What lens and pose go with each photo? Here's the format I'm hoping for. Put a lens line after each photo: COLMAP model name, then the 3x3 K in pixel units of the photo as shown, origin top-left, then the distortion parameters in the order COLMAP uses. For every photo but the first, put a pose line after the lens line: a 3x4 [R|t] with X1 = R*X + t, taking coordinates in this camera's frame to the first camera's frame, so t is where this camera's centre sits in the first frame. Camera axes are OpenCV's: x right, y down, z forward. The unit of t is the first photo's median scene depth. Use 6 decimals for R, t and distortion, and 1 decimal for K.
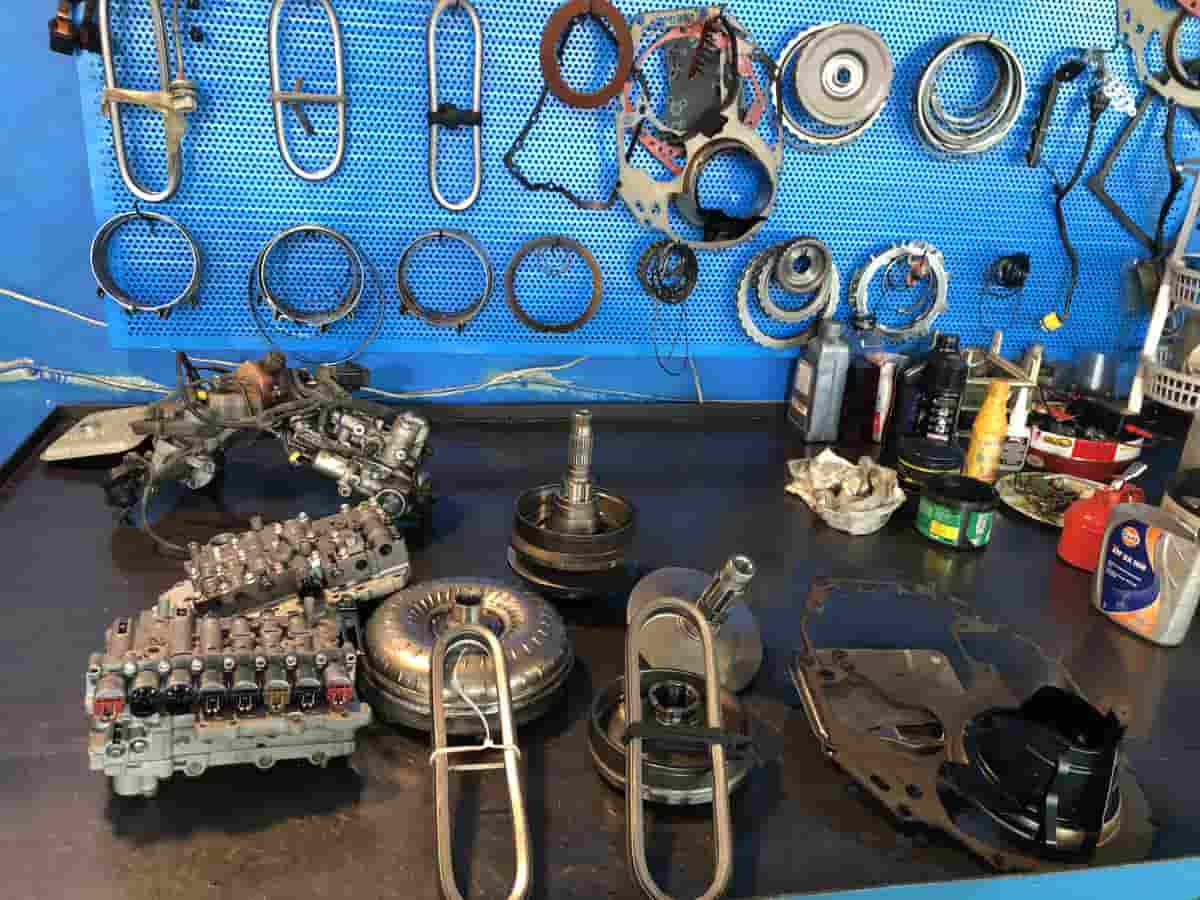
lens RADIAL K [[973.8, 0, 600.0], [0, 973.8, 450.0], [0, 0, 1]] dist [0.003287, -0.009242]
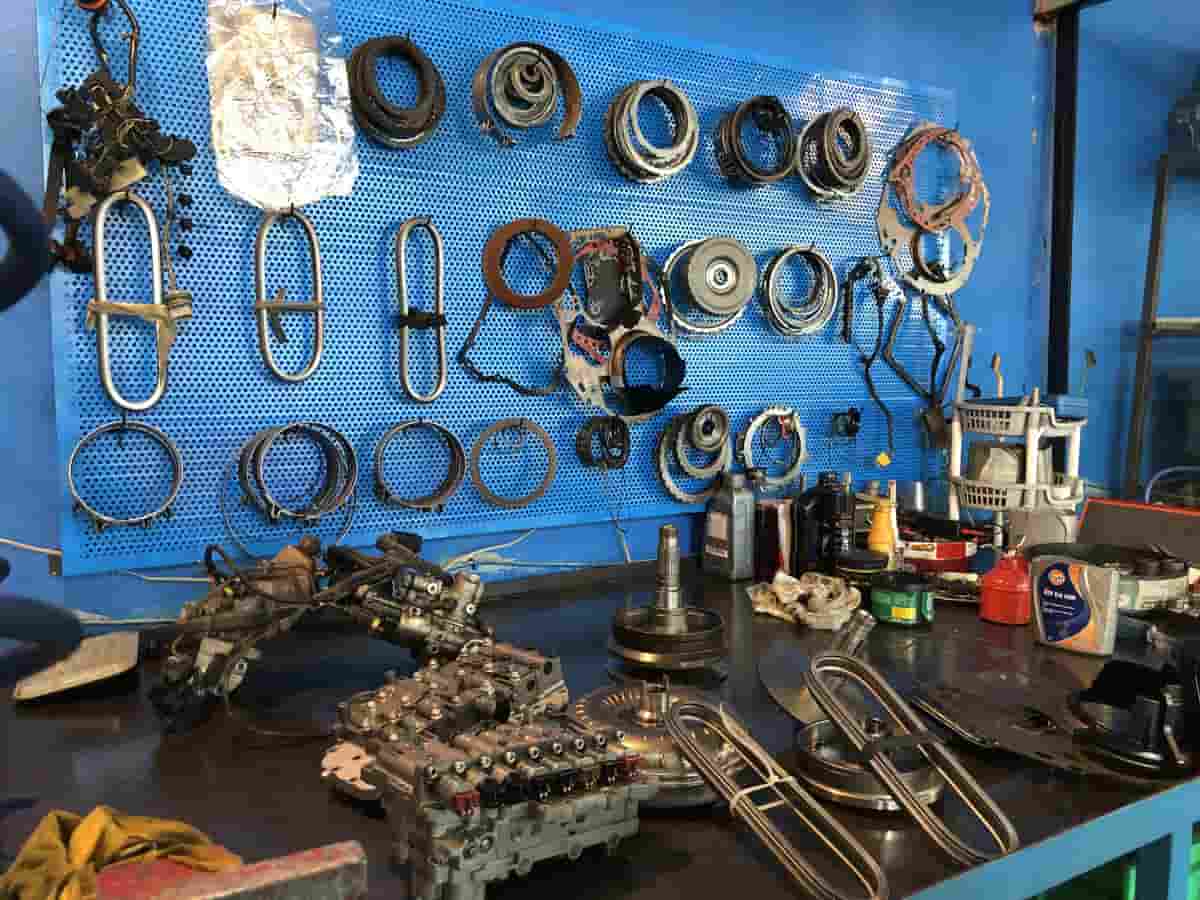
lens RADIAL K [[963.7, 0, 600.0], [0, 963.7, 450.0], [0, 0, 1]] dist [0.048744, -0.150507]
pose [[0.932523, -0.091768, 0.349256, -0.340673], [0.181033, 0.955657, -0.232262, 0.087002], [-0.312455, 0.279817, 0.907785, -0.016973]]
